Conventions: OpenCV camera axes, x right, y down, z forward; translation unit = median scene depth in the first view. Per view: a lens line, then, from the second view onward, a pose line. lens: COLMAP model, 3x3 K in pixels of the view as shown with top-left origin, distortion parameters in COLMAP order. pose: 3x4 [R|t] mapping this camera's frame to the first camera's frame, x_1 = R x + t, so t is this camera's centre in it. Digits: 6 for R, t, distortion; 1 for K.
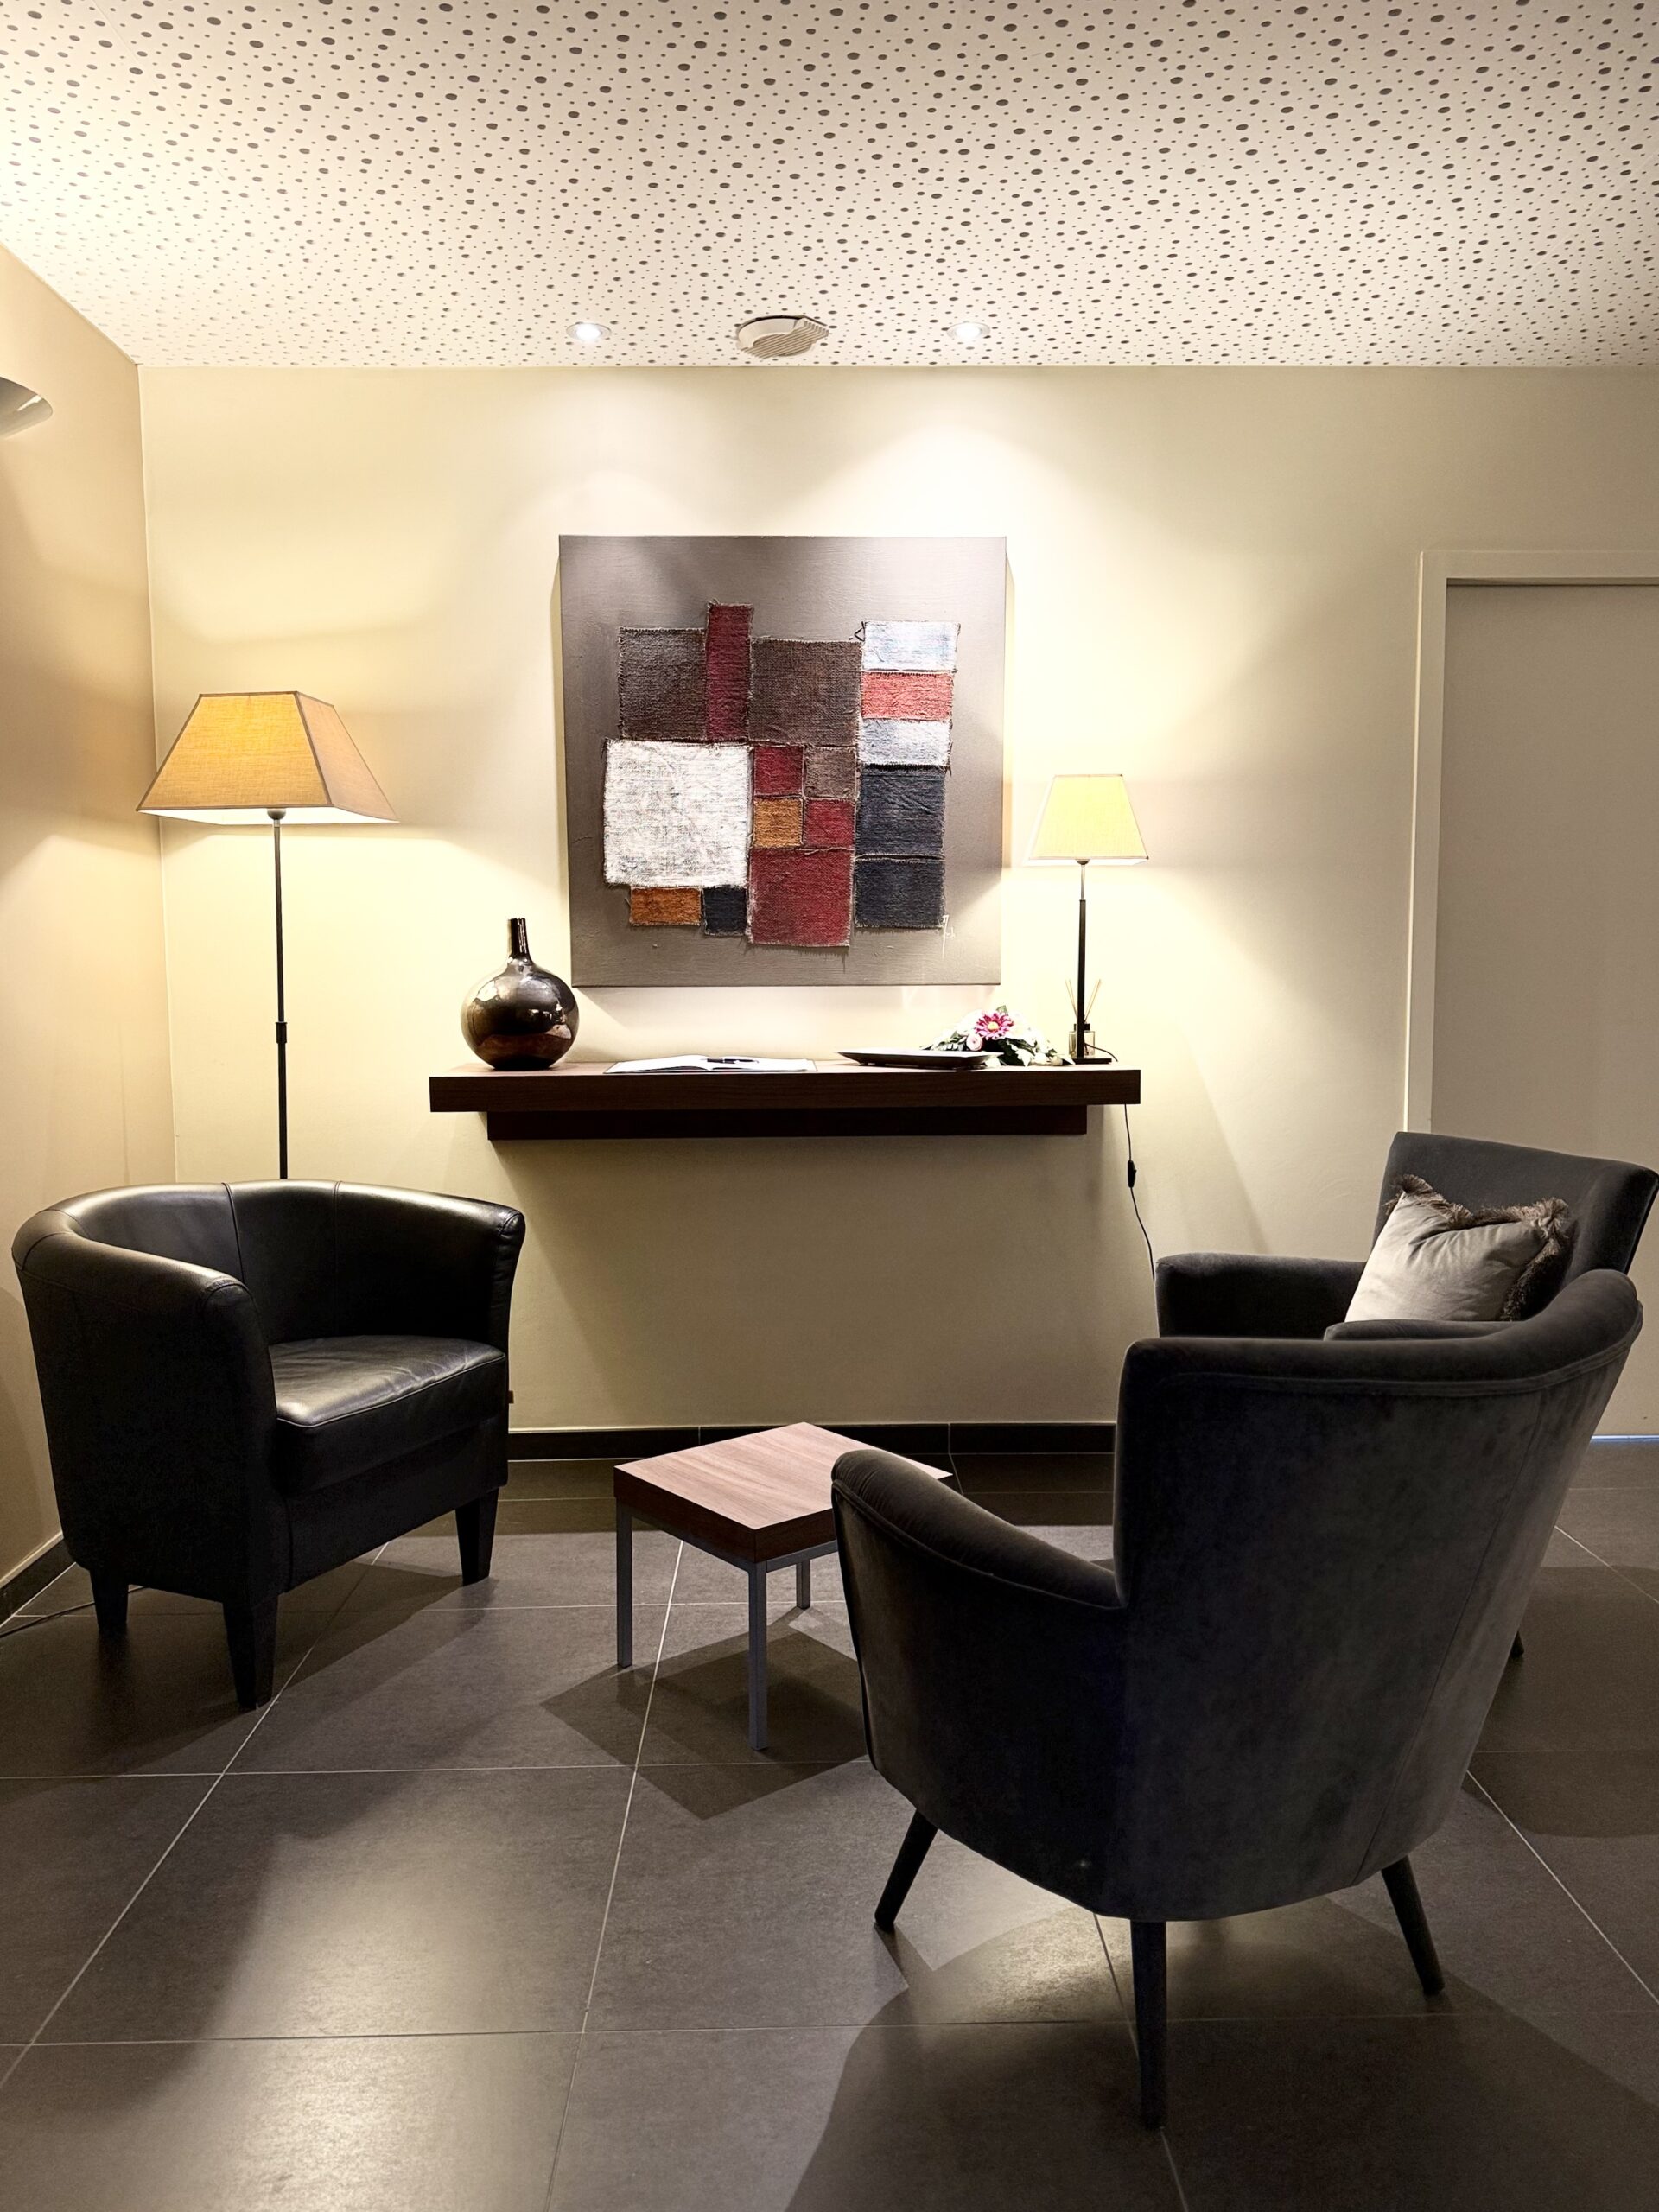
lens RADIAL K [[1658.1, 0, 829.5], [0, 1658.1, 1106.0], [0, 0, 1]] dist [-0.000305, -0.003795]
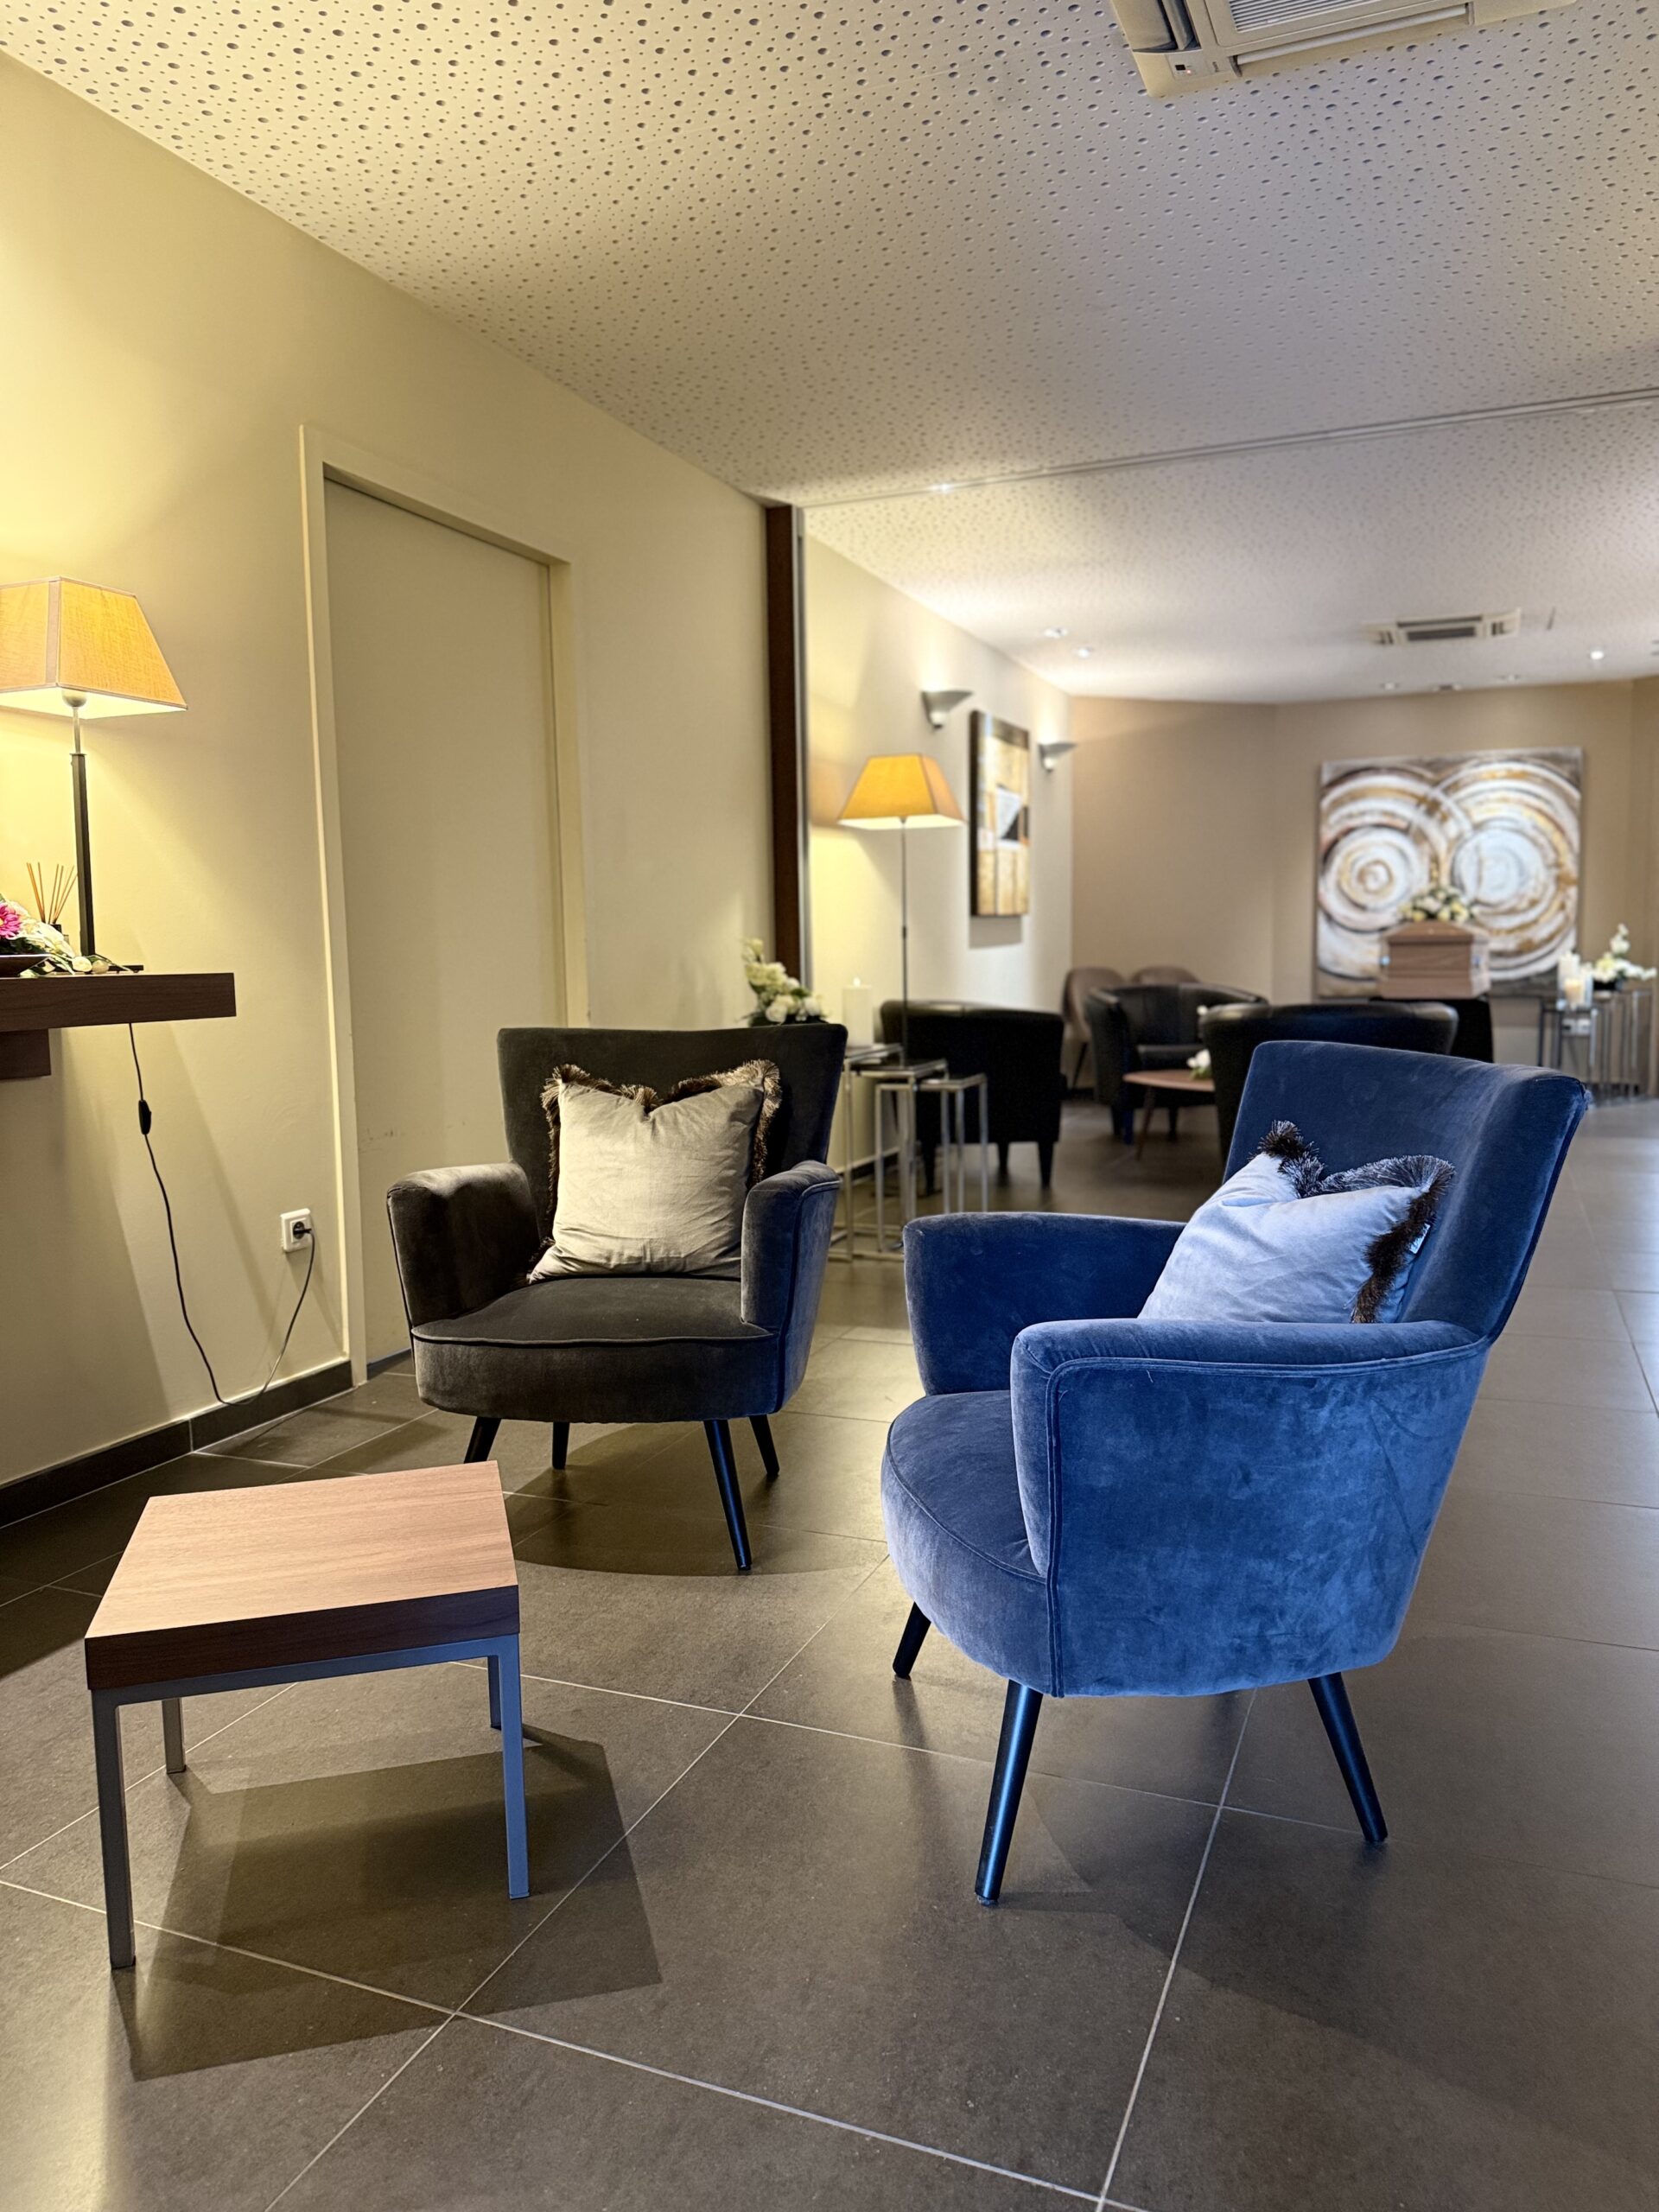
lens RADIAL K [[1572.8, 0, 829.5], [0, 1572.8, 1106.0], [0, 0, 1]] dist [0.004871, 0.003836]
pose [[0.398217, -0.098482, 0.911989, -0.496971], [0.092698, 0.993451, 0.066802, 0.020524], [-0.912595, 0.057938, 0.404738, 0.520222]]
